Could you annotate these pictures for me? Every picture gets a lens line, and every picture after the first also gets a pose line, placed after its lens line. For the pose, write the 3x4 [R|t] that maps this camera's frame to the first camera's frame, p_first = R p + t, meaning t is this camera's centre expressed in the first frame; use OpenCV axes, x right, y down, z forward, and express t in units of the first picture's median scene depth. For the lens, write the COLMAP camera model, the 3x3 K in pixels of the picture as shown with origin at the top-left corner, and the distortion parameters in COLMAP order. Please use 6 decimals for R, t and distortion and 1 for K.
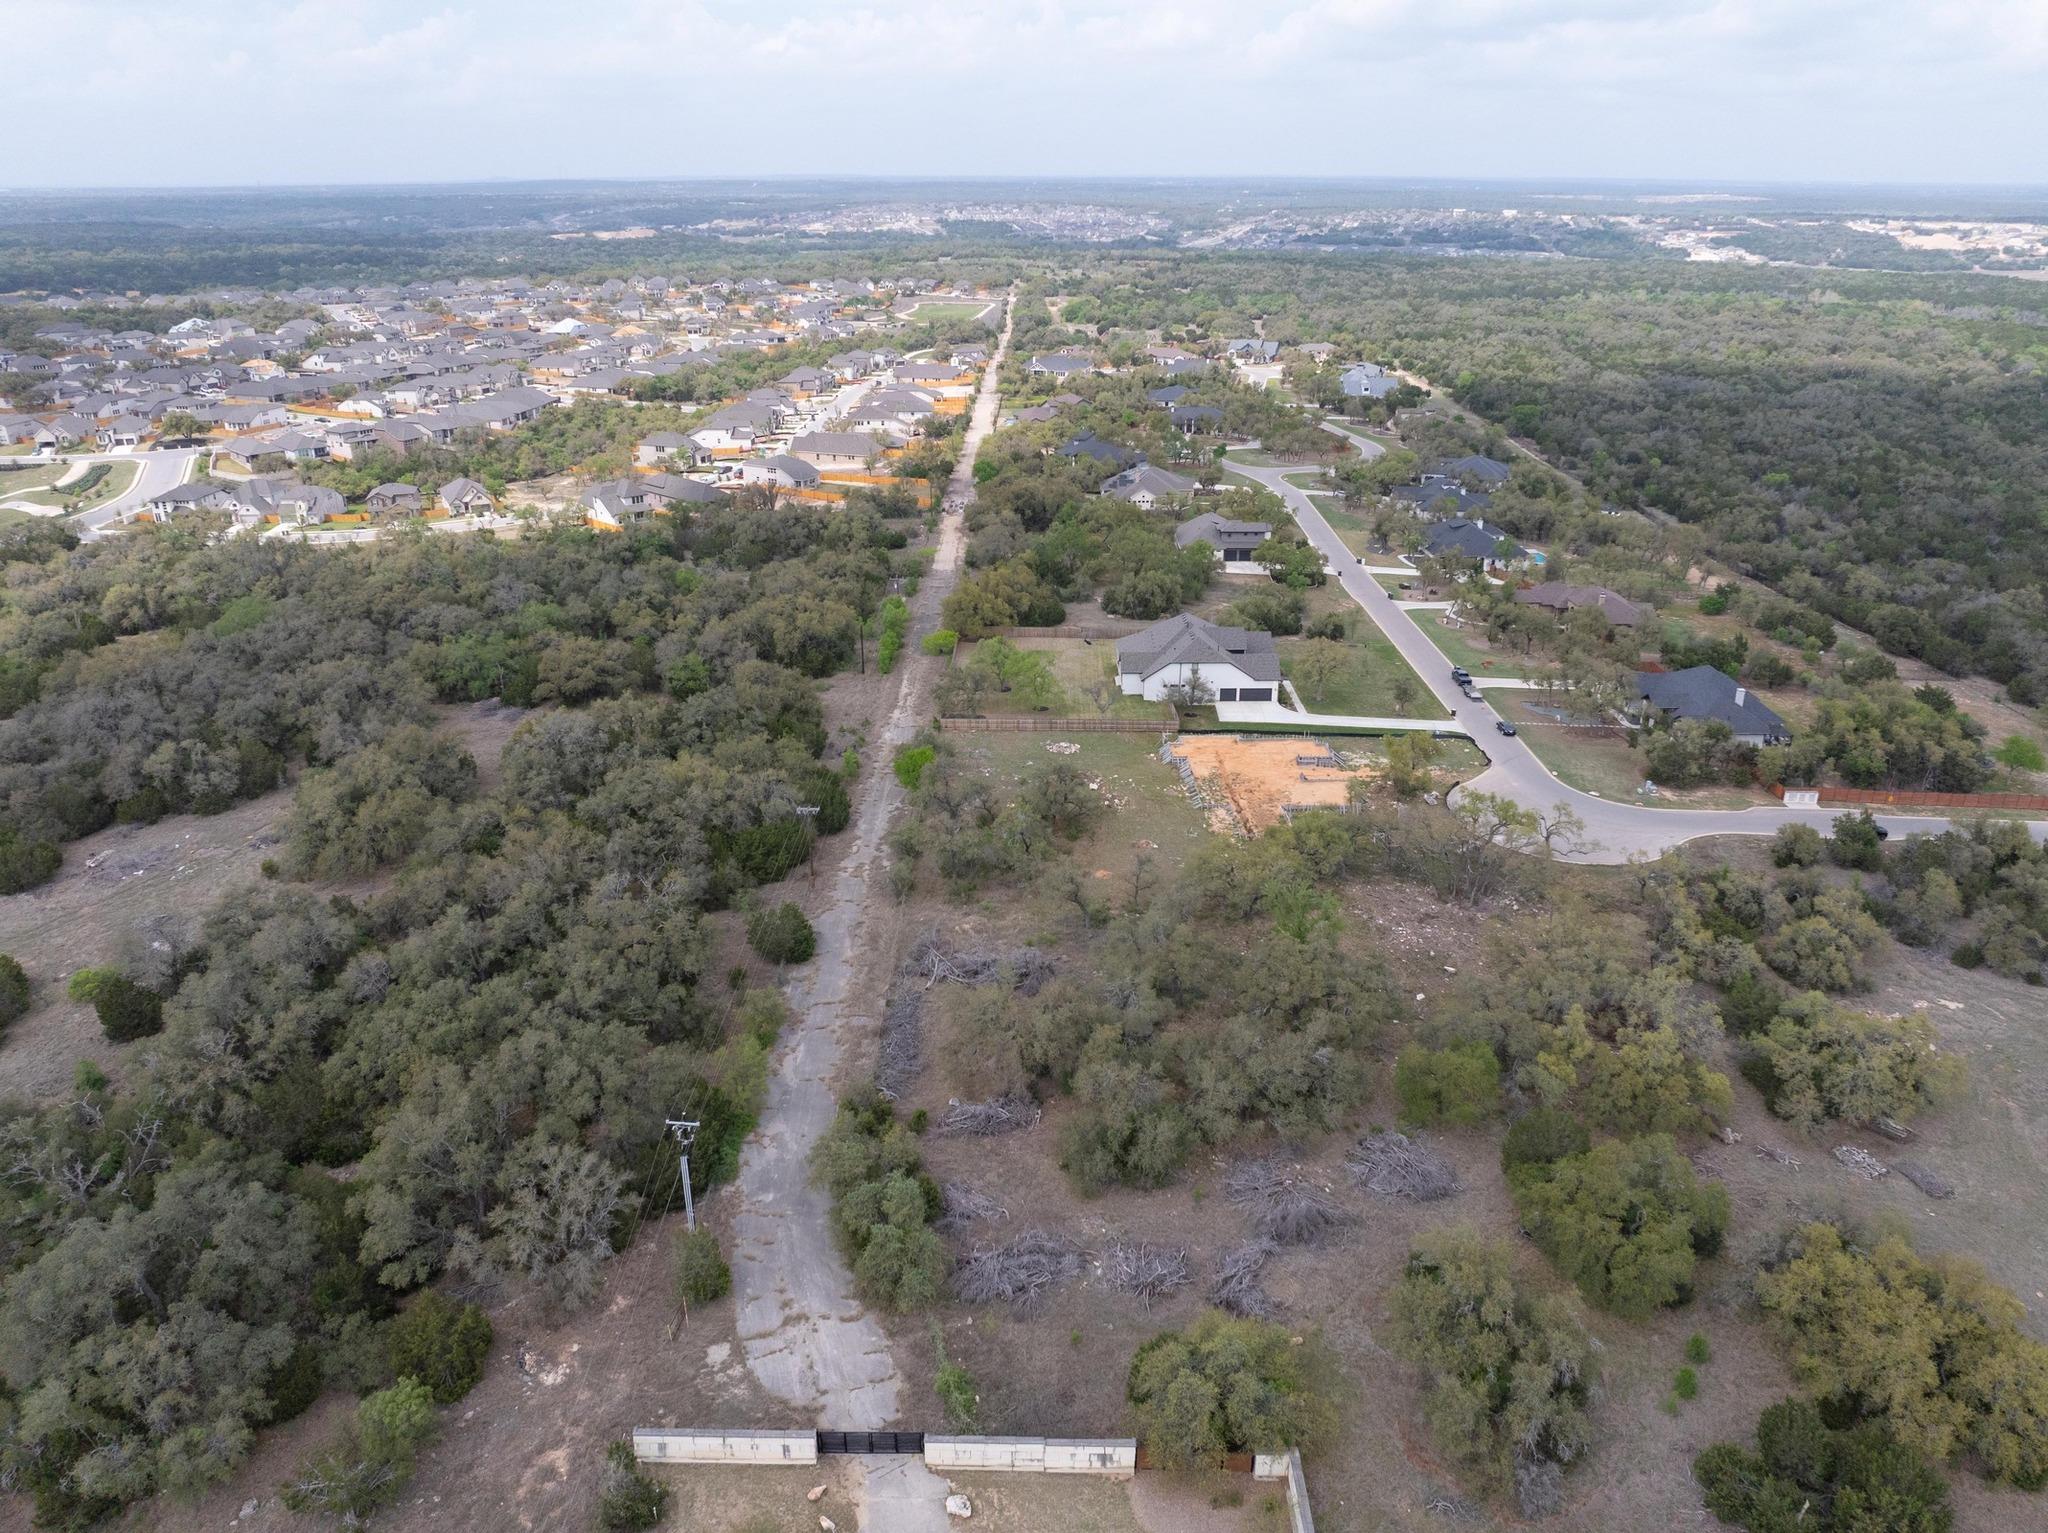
lens RADIAL K [[1441.3, 0, 1028.3], [0, 1441.3, 771.0], [0, 0, 1]] dist [-0.067068, 0.042053]
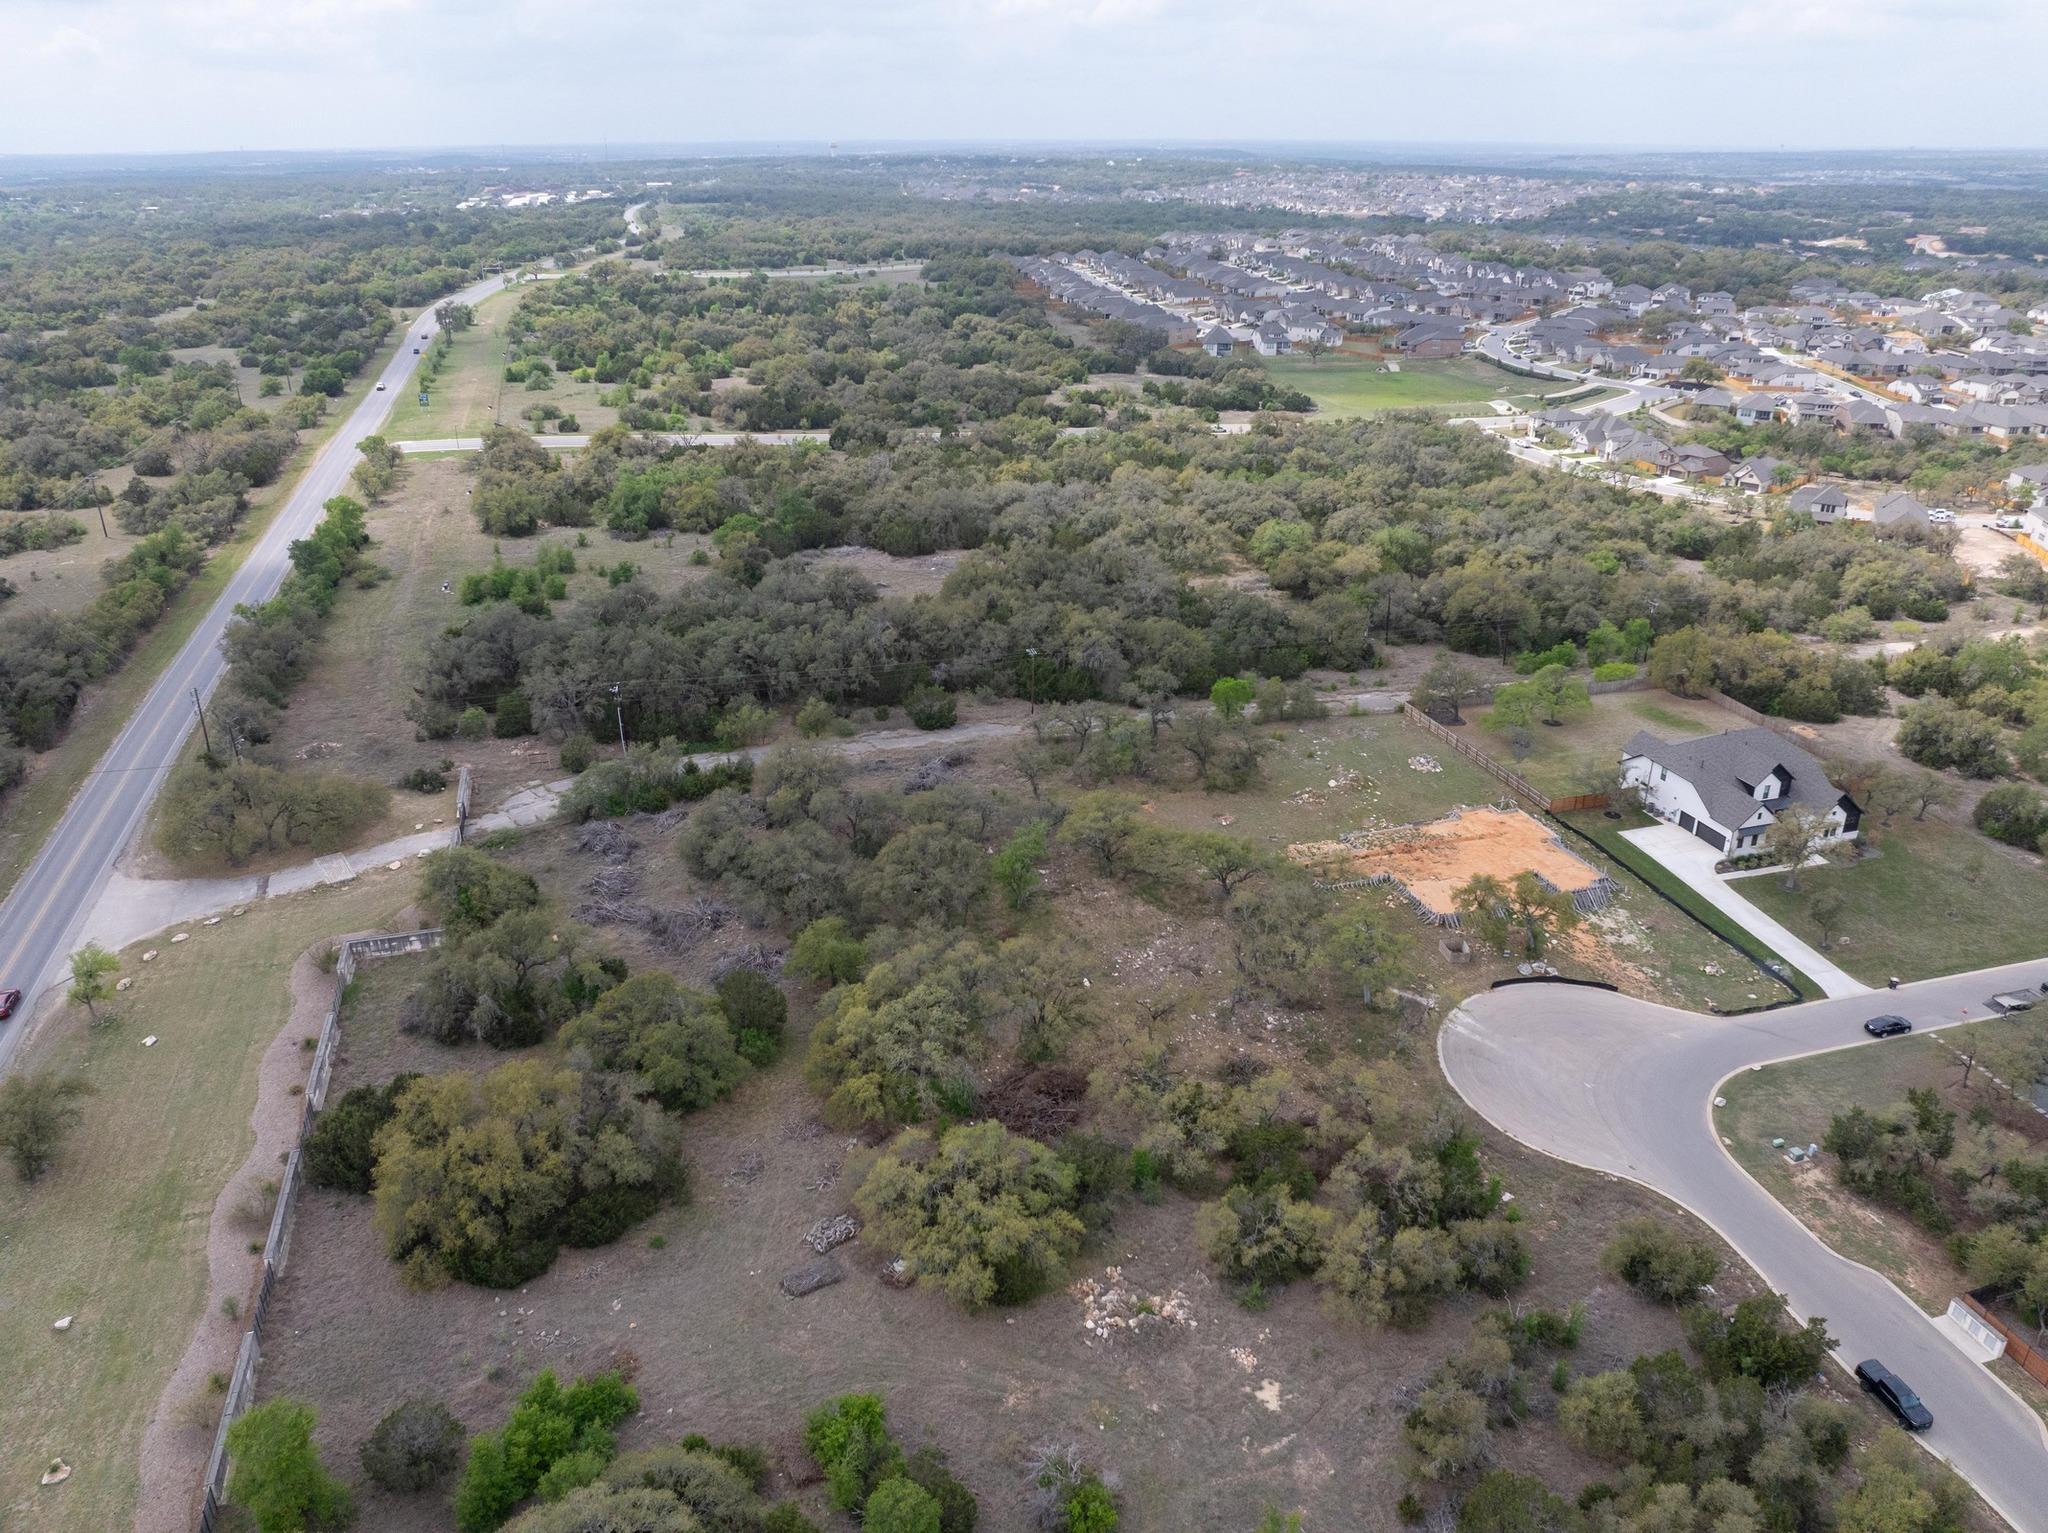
lens RADIAL K [[1438.4, 0, 1030.5], [0, 1438.4, 758.3], [0, 0, 1]] dist [-0.046540, 0.011593]
pose [[0.295483, 0.379188, -0.876873, 0.714084], [-0.365198, 0.892980, 0.263091, -0.160449], [0.882791, 0.242493, 0.402340, 0.350407]]
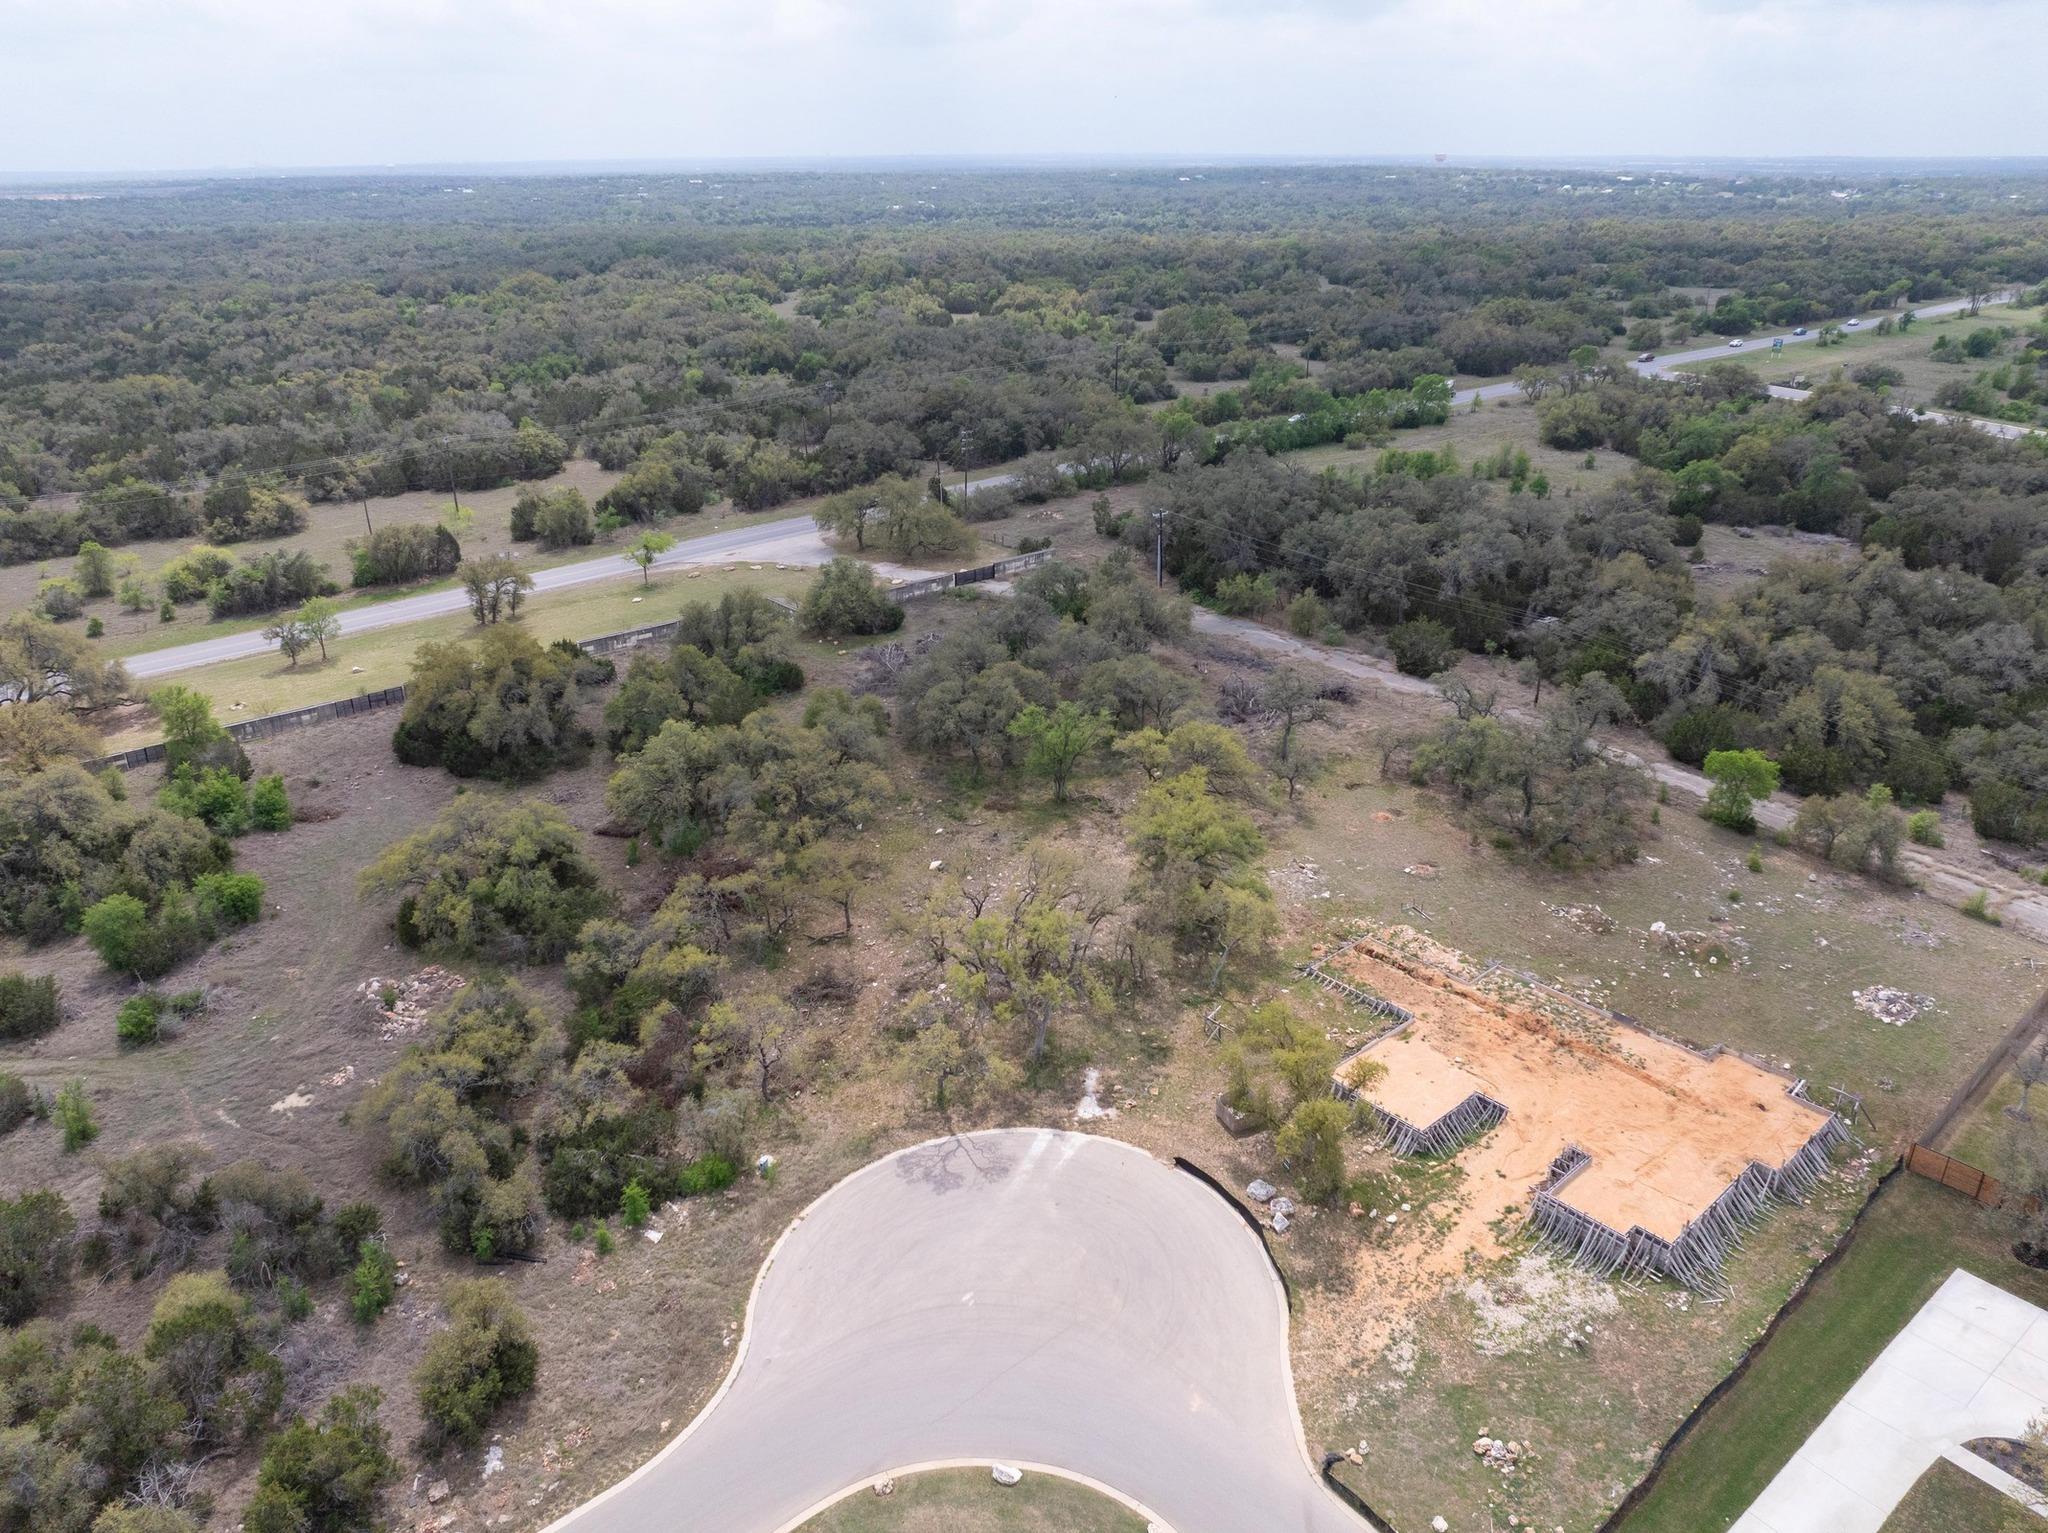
lens RADIAL K [[1429.4, 0, 1028.5], [0, 1429.4, 766.9], [0, 0, 1]] dist [-0.033307, 0.000507]
pose [[-0.759000, 0.262248, -0.595941, 0.479370], [-0.244804, 0.733190, 0.634431, -0.289387], [0.603316, 0.627422, -0.492292, 0.922170]]
